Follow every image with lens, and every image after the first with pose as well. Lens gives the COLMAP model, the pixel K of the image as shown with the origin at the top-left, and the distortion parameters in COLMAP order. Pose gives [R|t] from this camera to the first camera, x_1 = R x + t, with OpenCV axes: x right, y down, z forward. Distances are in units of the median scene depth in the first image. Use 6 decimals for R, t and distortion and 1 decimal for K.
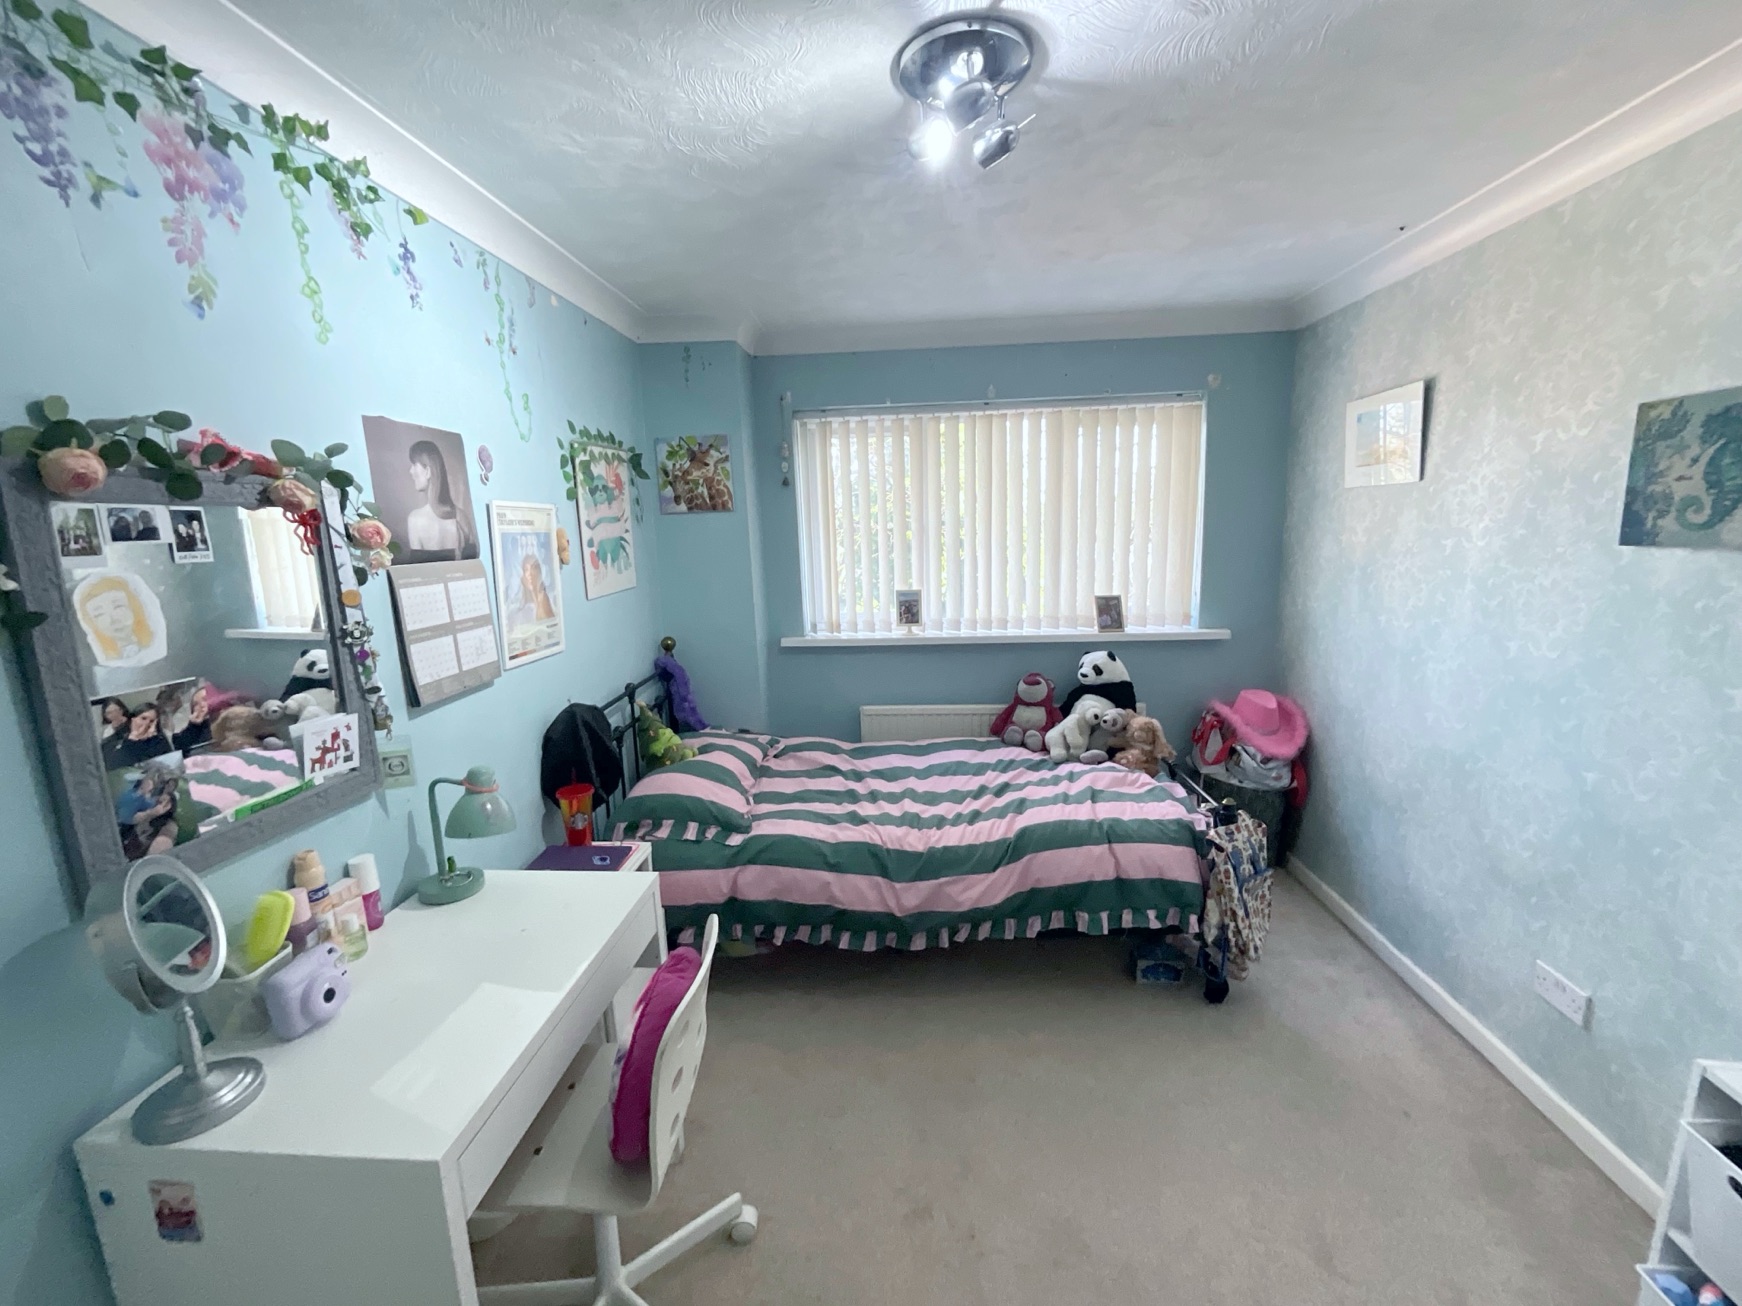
lens RADIAL K [[705.4, 0, 871.0], [0, 705.4, 653.0], [0, 0, 1]] dist [-0.001317, 0.000129]
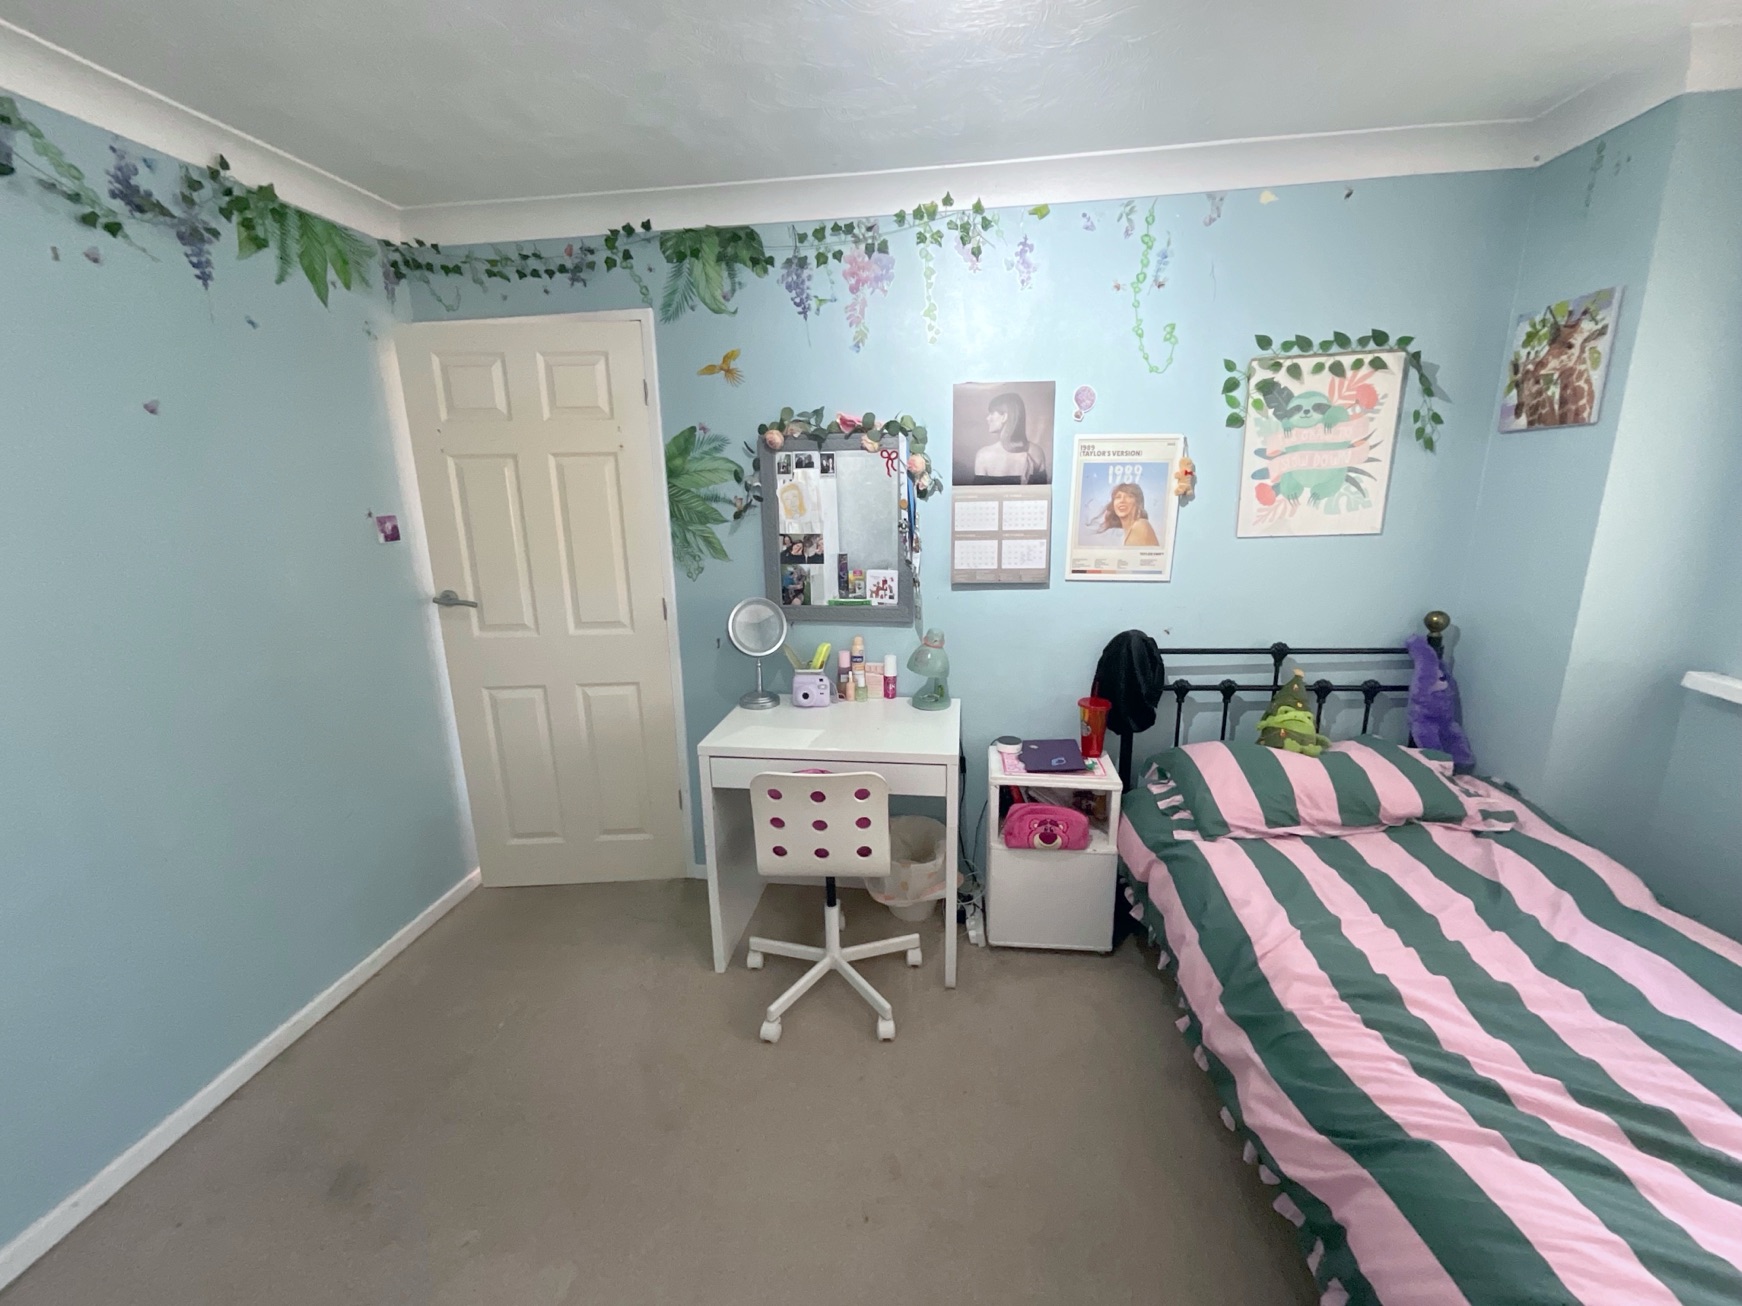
lens RADIAL K [[707.2, 0, 871.0], [0, 707.2, 653.0], [0, 0, 1]] dist [-0.009429, 0.006265]
pose [[-0.056449, 0.270795, -0.960980, 0.600184], [-0.160861, 0.947473, 0.276438, -0.119359], [0.985362, 0.170189, -0.009924, 0.615326]]
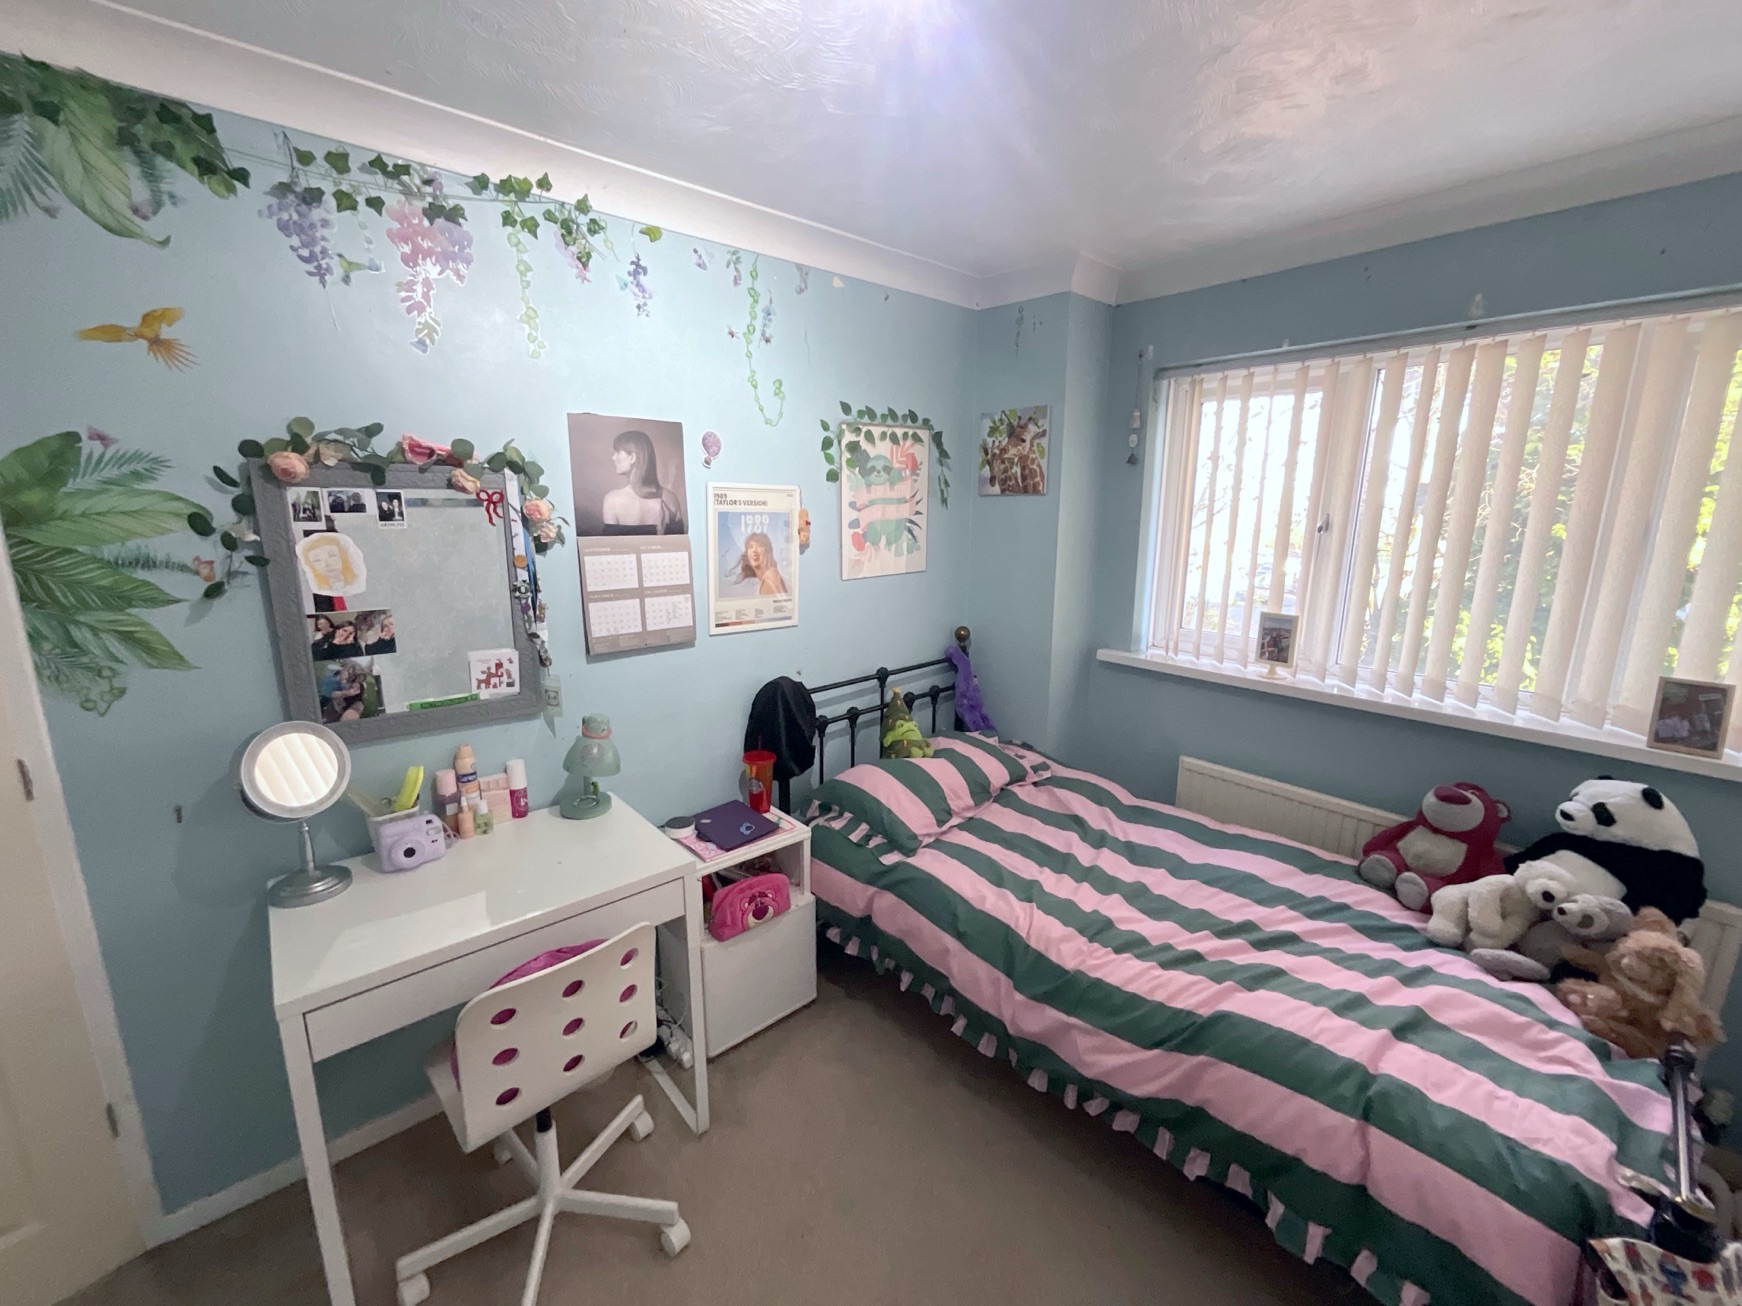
lens RADIAL K [[708.1, 0, 871.0], [0, 708.1, 653.0], [0, 0, 1]] dist [-0.001505, 0.000034]
pose [[0.711005, 0.183640, -0.678785, 0.373841], [-0.156777, 0.982398, 0.101562, -0.088850], [0.685487, 0.034207, 0.727280, 0.313497]]
